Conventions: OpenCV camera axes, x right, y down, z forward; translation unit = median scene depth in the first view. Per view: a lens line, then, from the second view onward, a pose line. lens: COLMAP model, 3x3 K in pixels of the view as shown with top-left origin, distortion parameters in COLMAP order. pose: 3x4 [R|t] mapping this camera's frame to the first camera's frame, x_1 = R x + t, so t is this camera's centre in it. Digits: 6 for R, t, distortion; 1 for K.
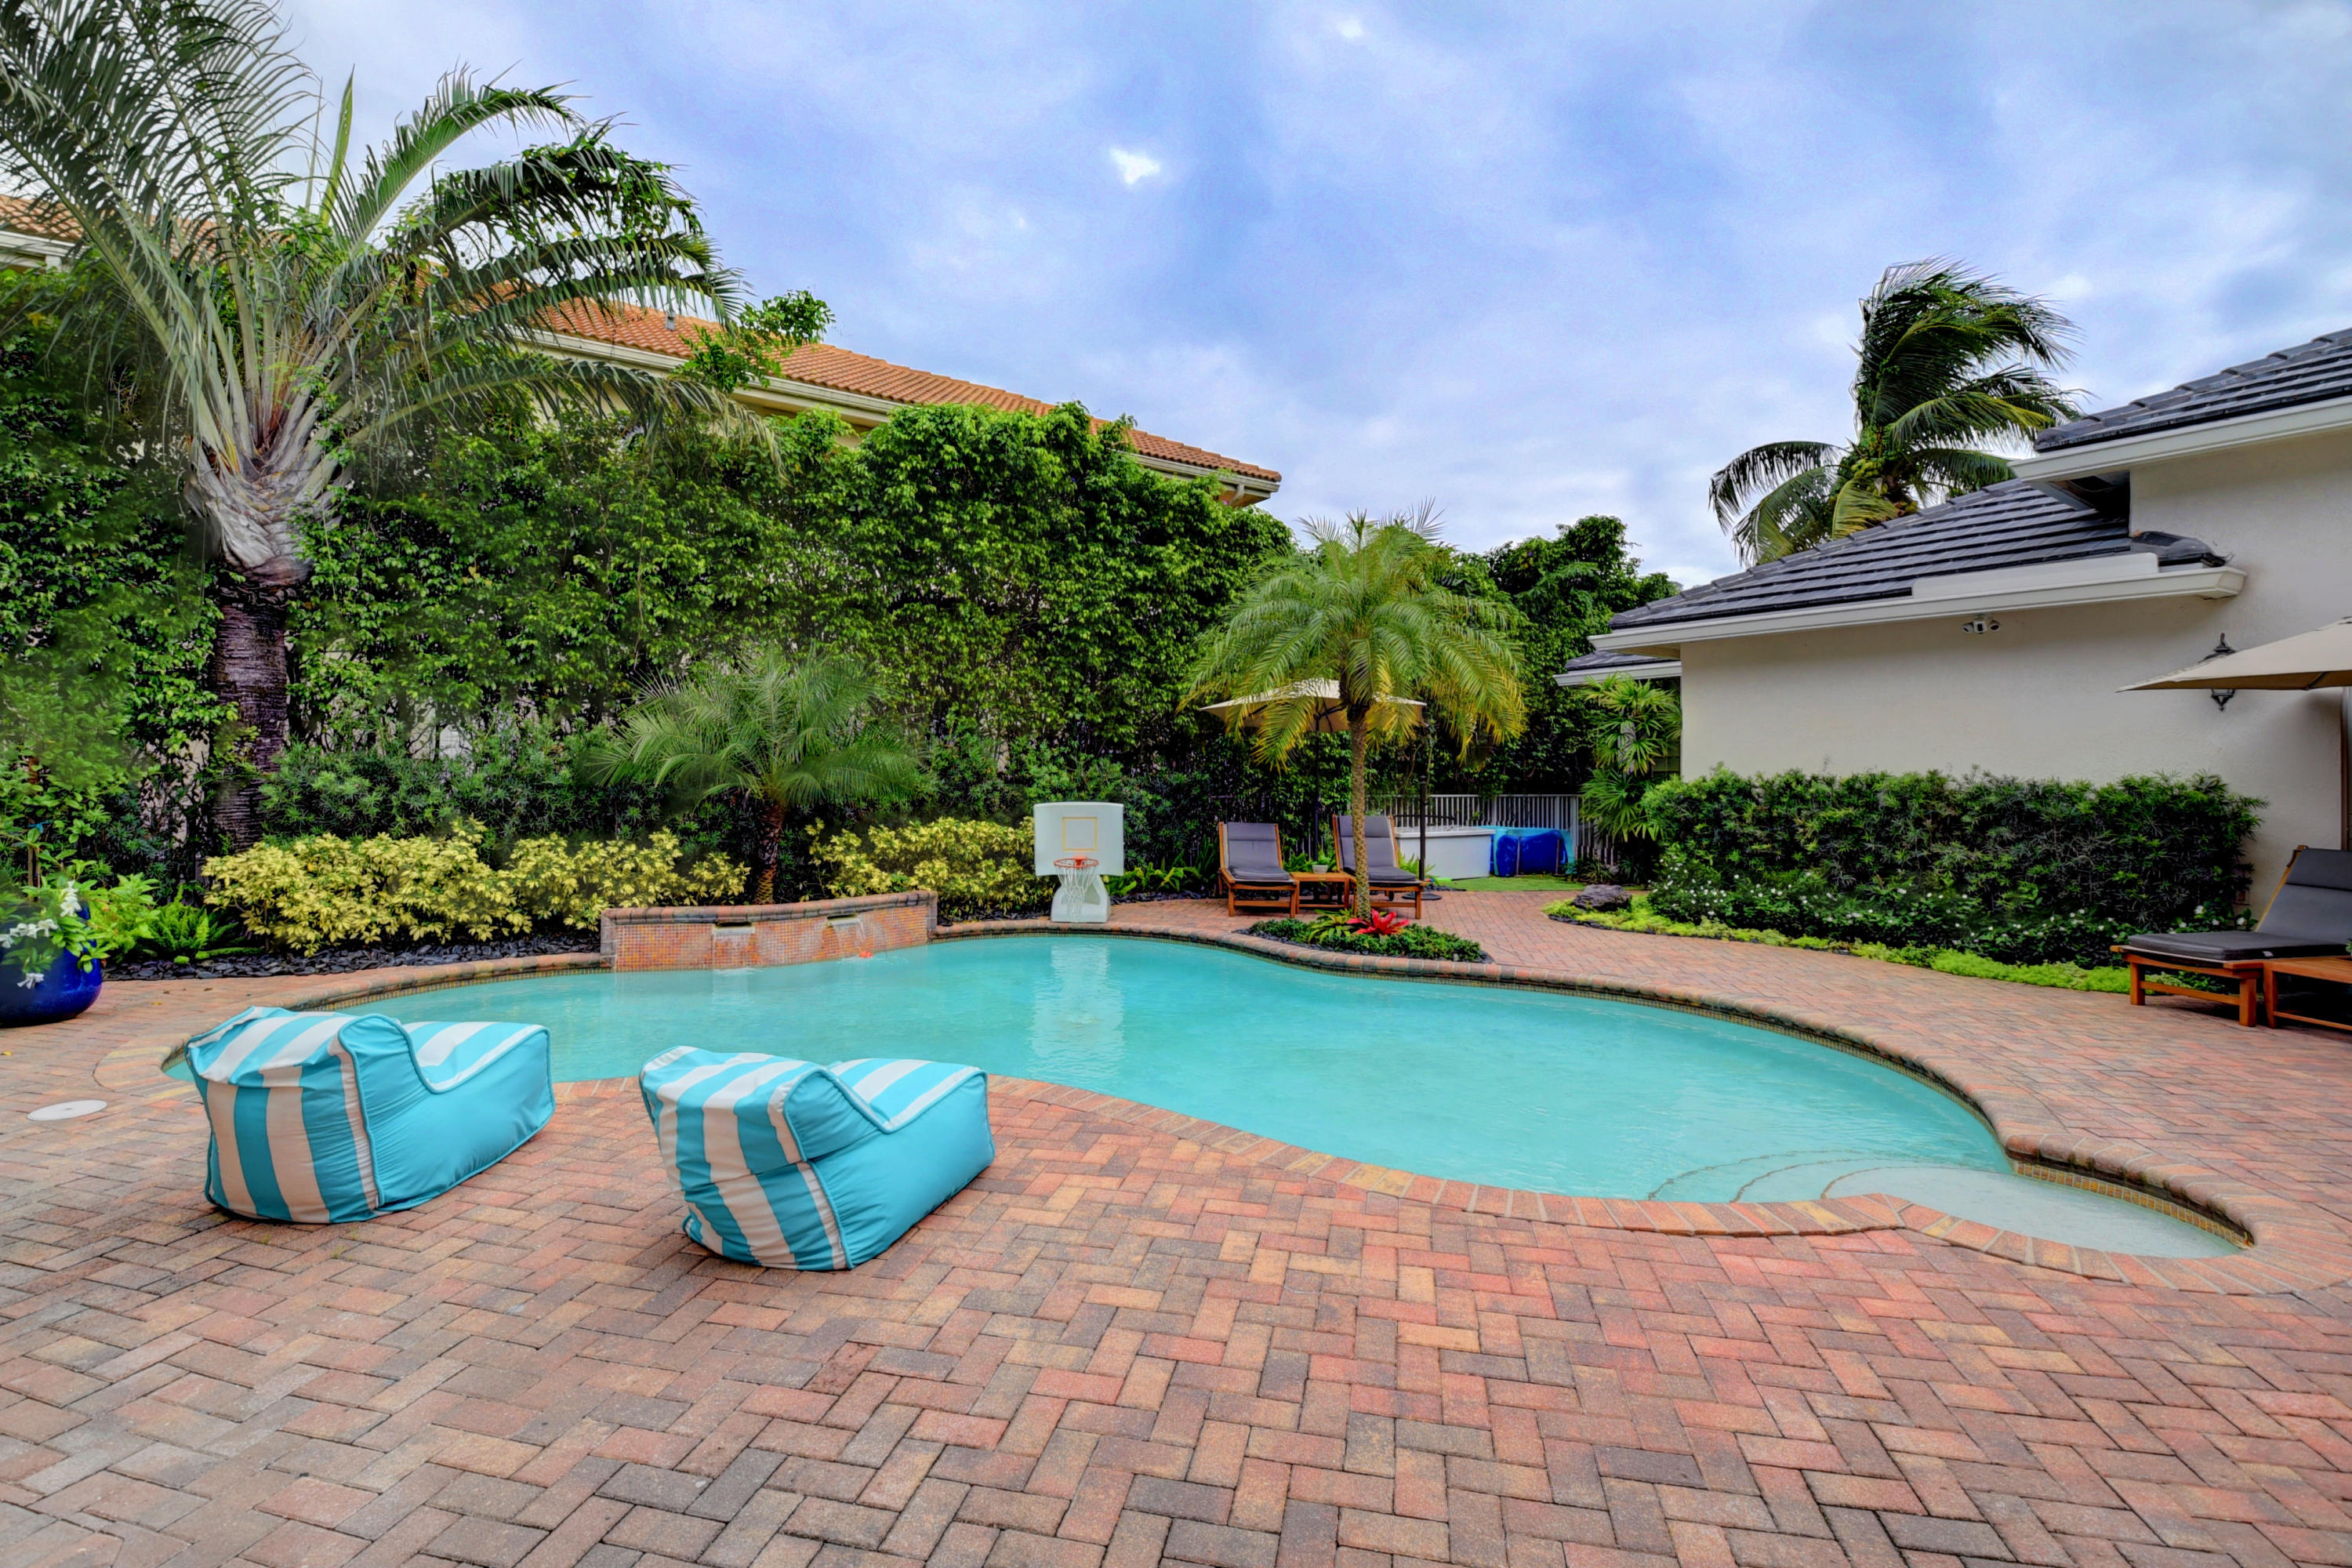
lens RADIAL K [[1042.7, 0, 1187.4], [0, 1042.7, 746.8], [0, 0, 1]] dist [-0.014532, -0.000166]
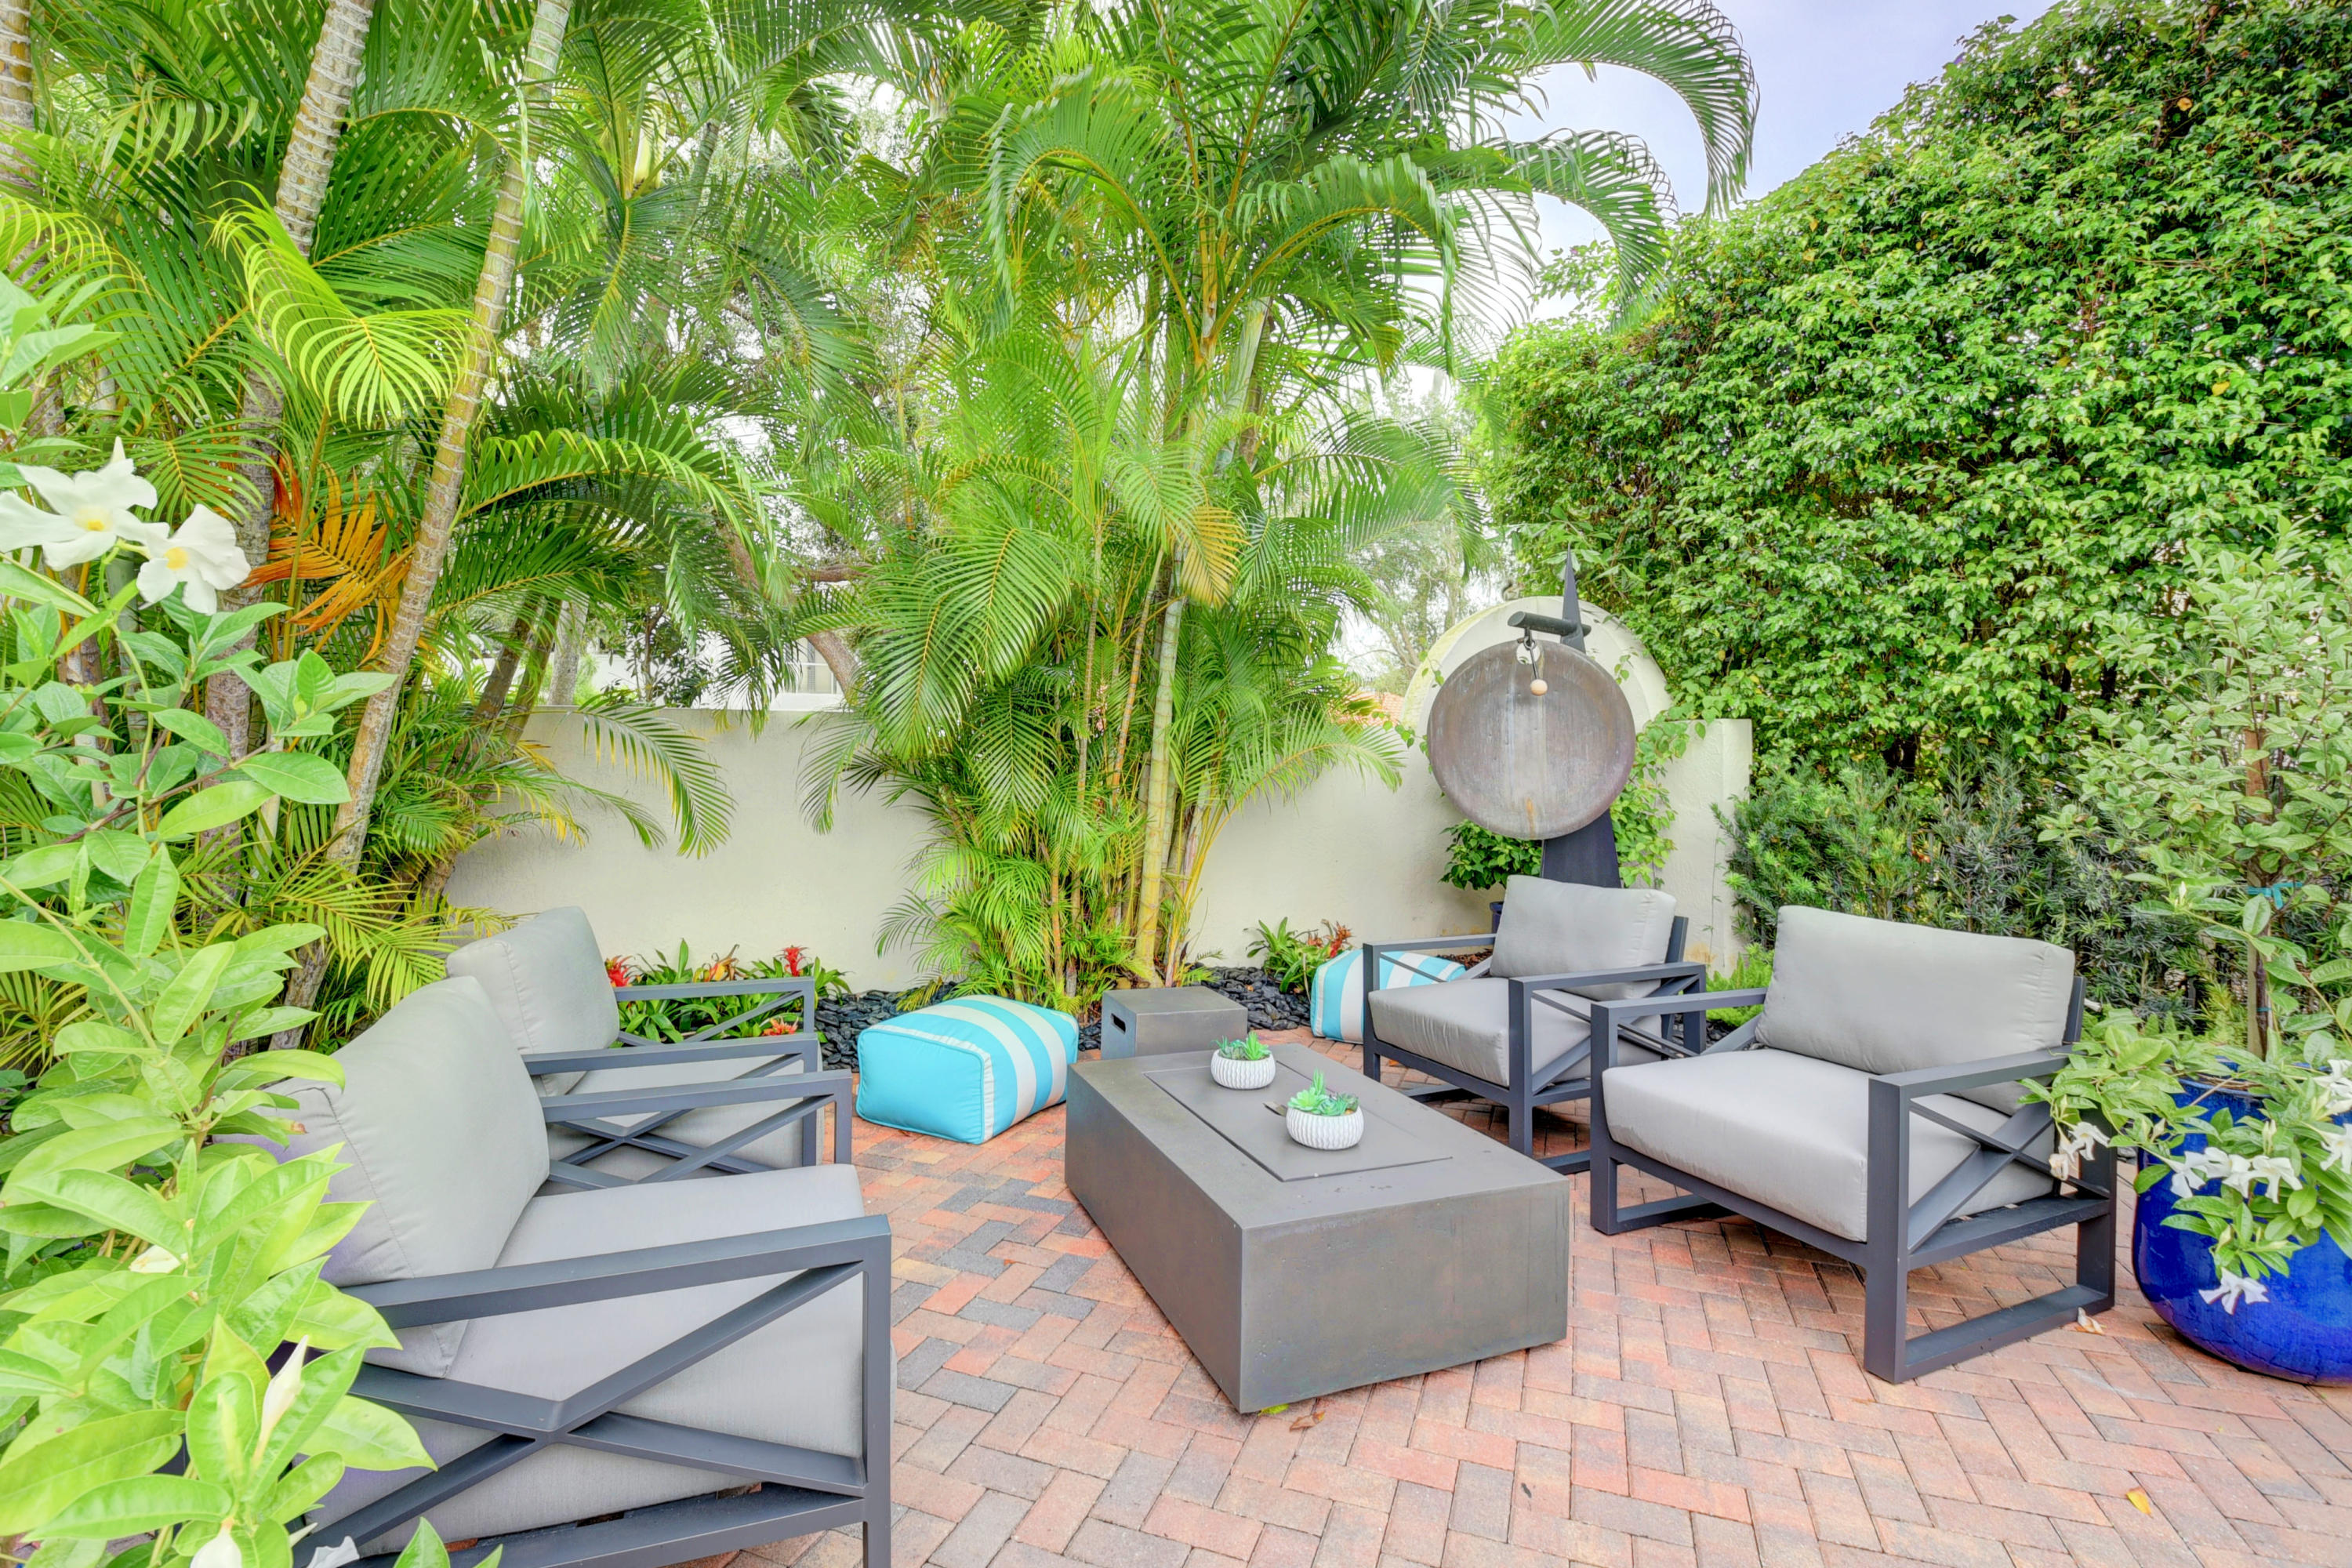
lens RADIAL K [[1042.7, 0, 1187.4], [0, 1042.7, 746.8], [0, 0, 1]] dist [-0.014532, -0.000166]
pose [[-0.136579, -0.021502, -0.990396, -0.485296], [0.003821, 0.999746, -0.022232, 0.018354], [0.990622, -0.006821, -0.136462, 0.466846]]
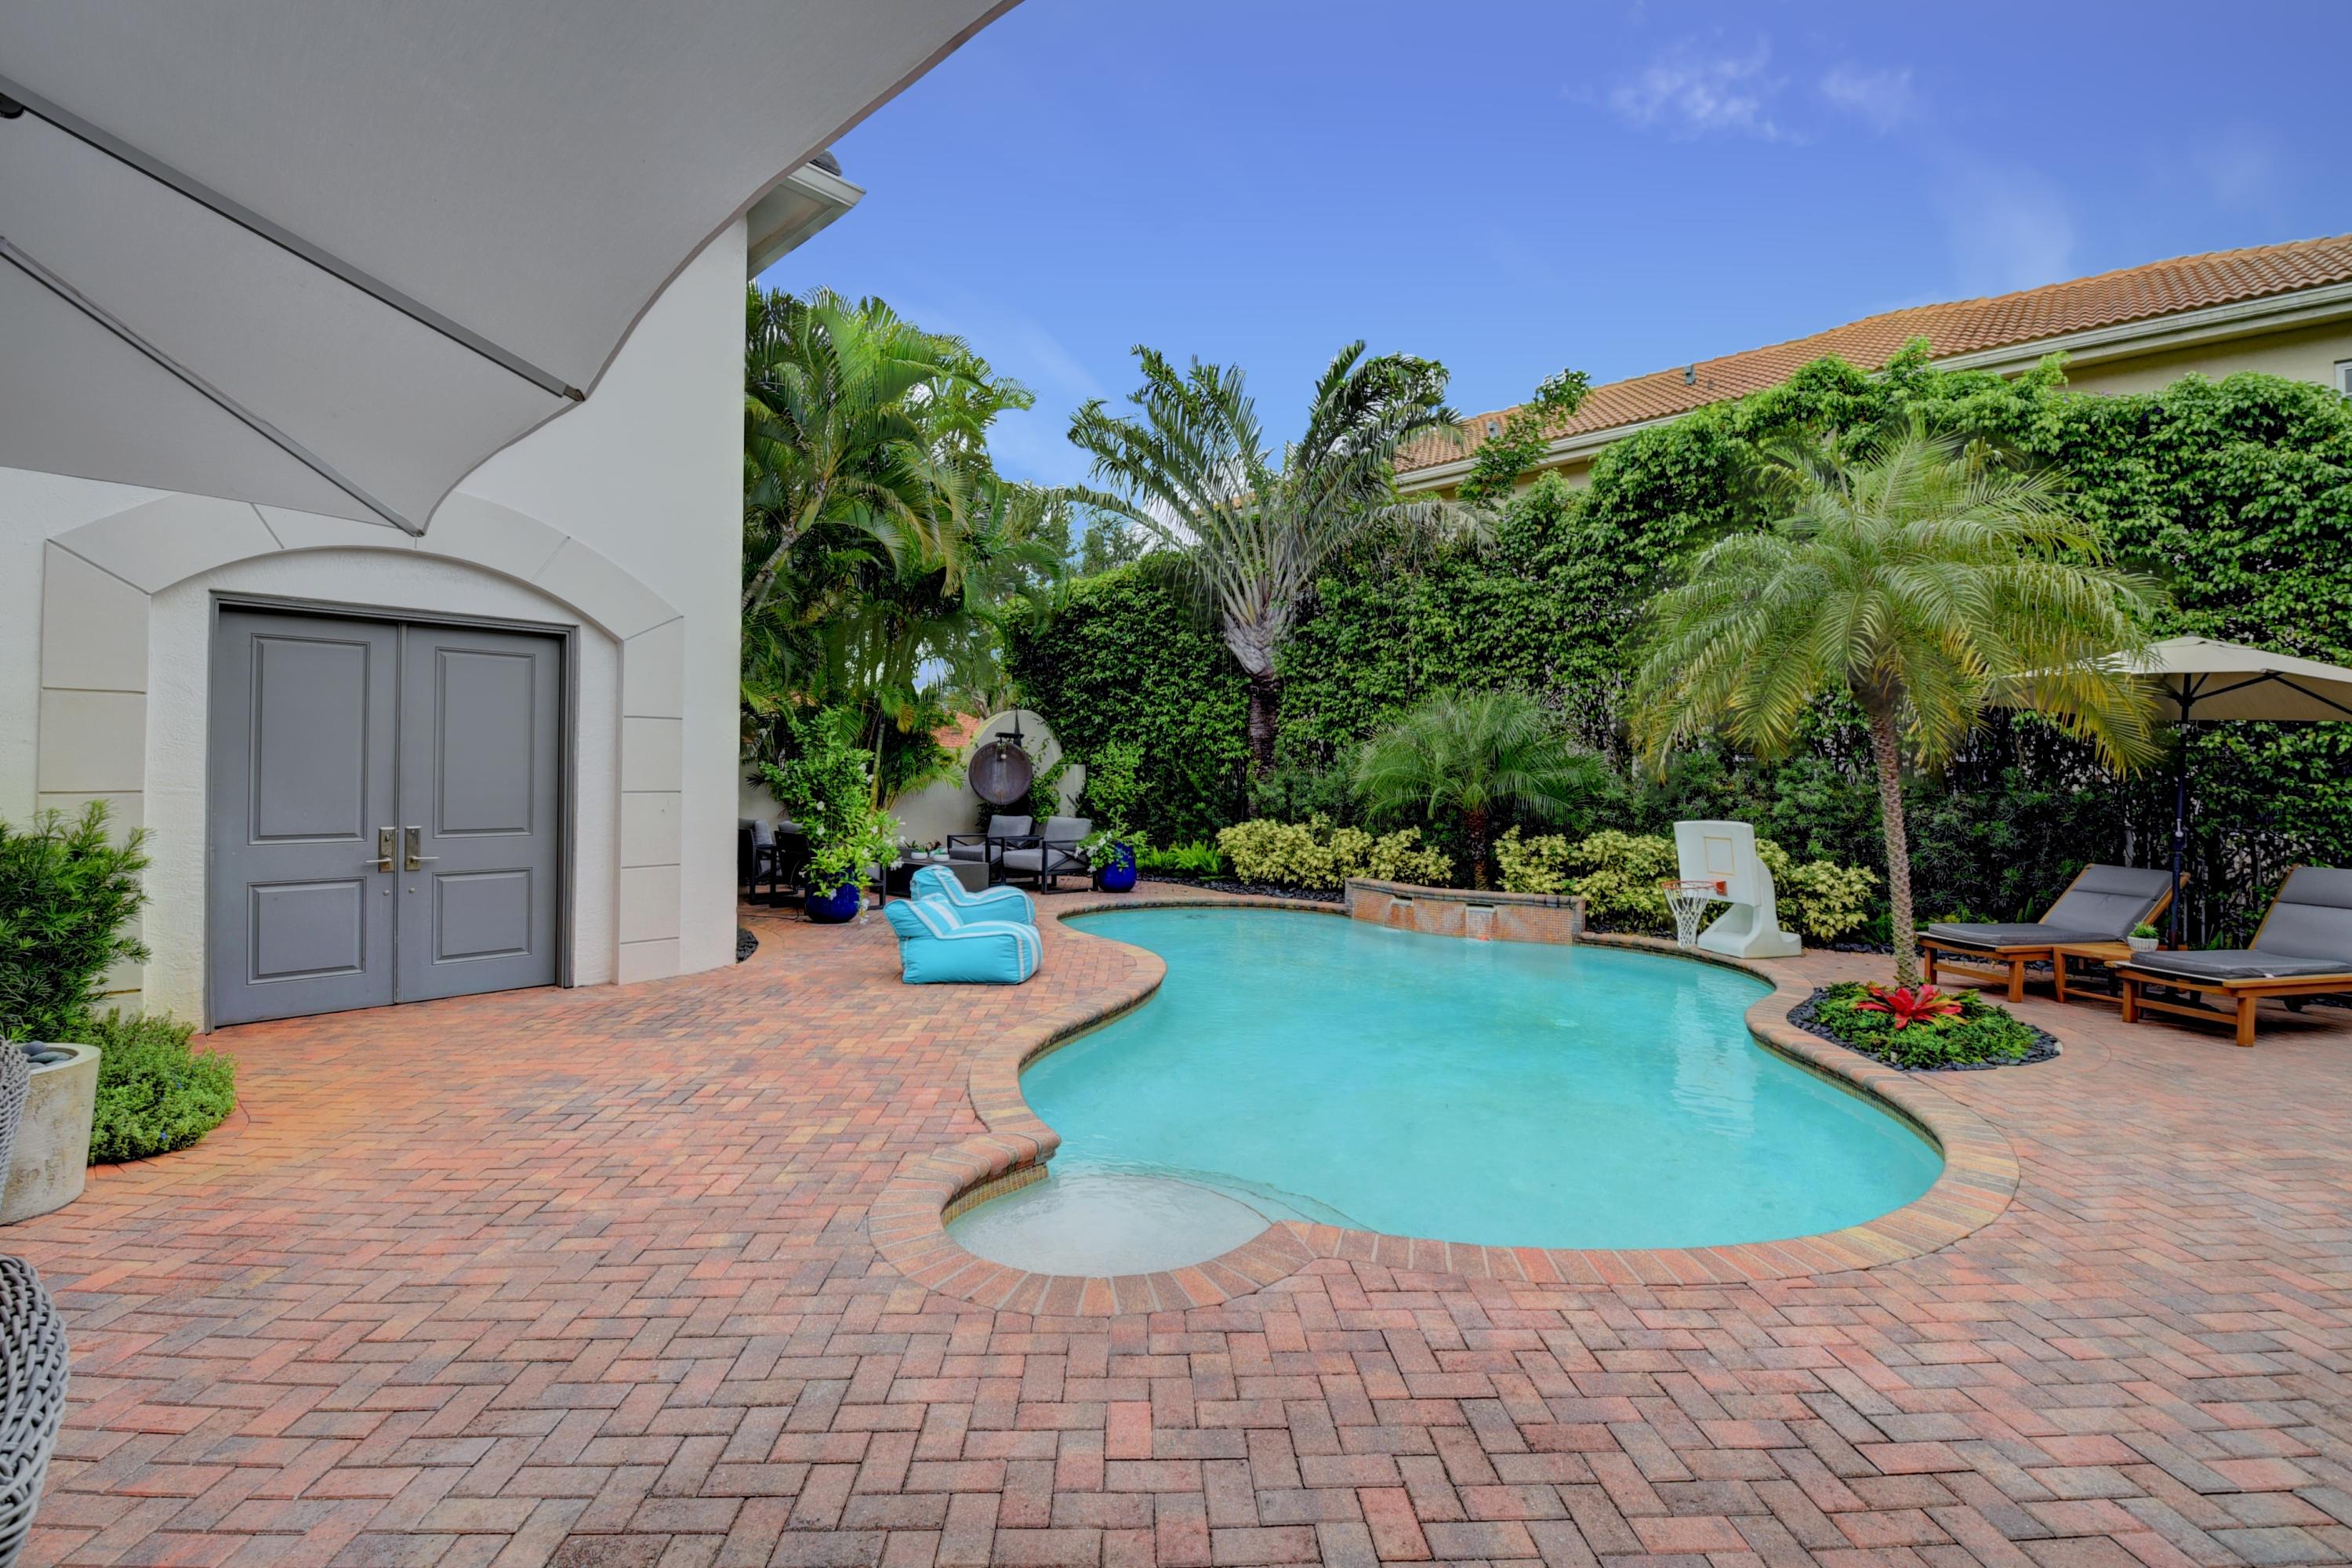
lens RADIAL K [[1034.8, 0, 1176.0], [0, 1034.8, 784.0], [0, 0, 1]] dist [-0.001211, -0.000075]
pose [[0.256079, 0.001536, -0.966655, 0.875408], [0.004928, 0.999984, 0.002895, 0.018017], [0.966643, -0.005505, 0.256067, 0.401237]]
